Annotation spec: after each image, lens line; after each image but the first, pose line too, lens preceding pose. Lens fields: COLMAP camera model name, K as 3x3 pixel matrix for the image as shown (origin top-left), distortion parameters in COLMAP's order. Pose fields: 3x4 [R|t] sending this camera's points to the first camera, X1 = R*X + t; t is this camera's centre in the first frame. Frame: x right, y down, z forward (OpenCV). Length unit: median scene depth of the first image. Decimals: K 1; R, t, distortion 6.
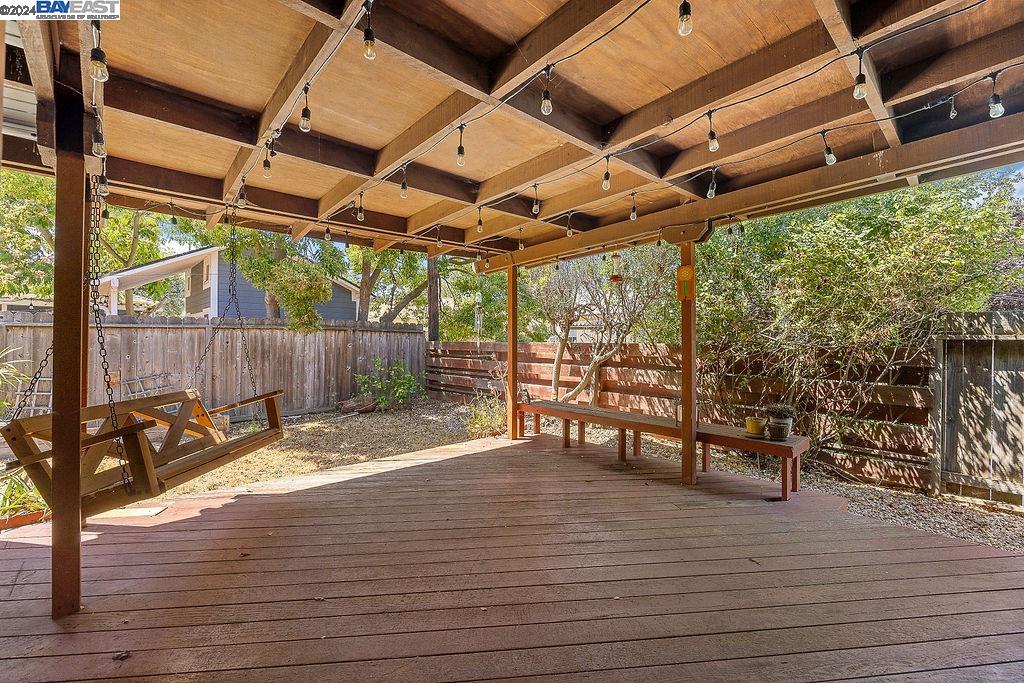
lens RADIAL K [[443.0, 0, 512.0], [0, 443.0, 341.5], [0, 0, 1]] dist [-0.015673, 0.000151]
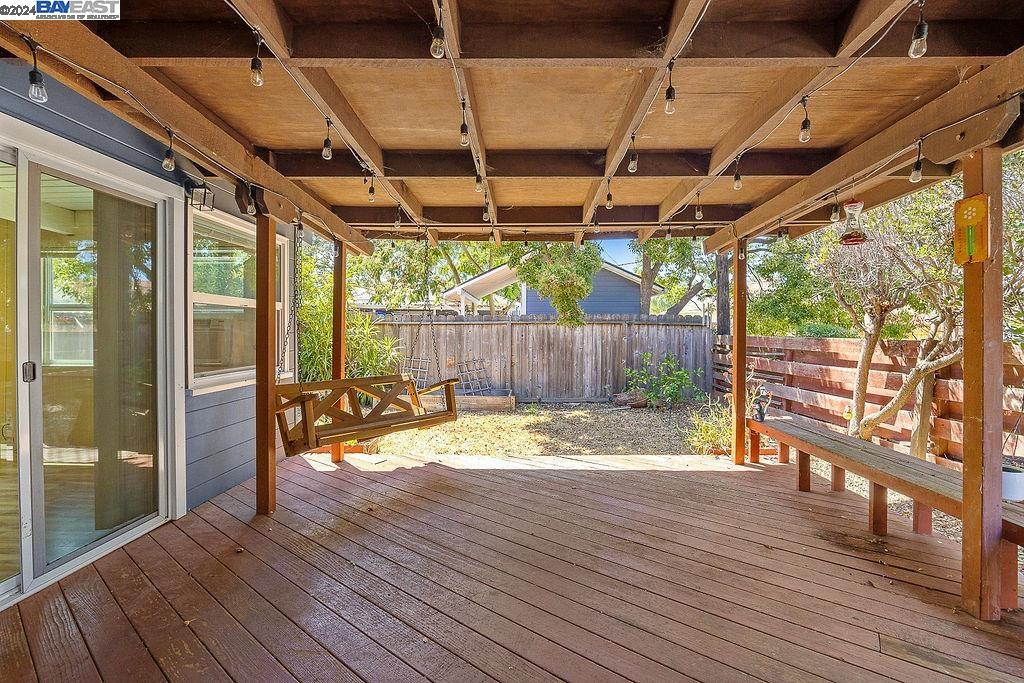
lens RADIAL K [[439.8, 0, 517.6], [0, 439.8, 335.5], [0, 0, 1]] dist [-0.017907, 0.000166]
pose [[0.722653, 0.005533, -0.691189, 0.196133], [-0.002667, 0.999983, 0.005216, -0.004794], [0.691206, -0.001926, 0.722656, 0.142278]]
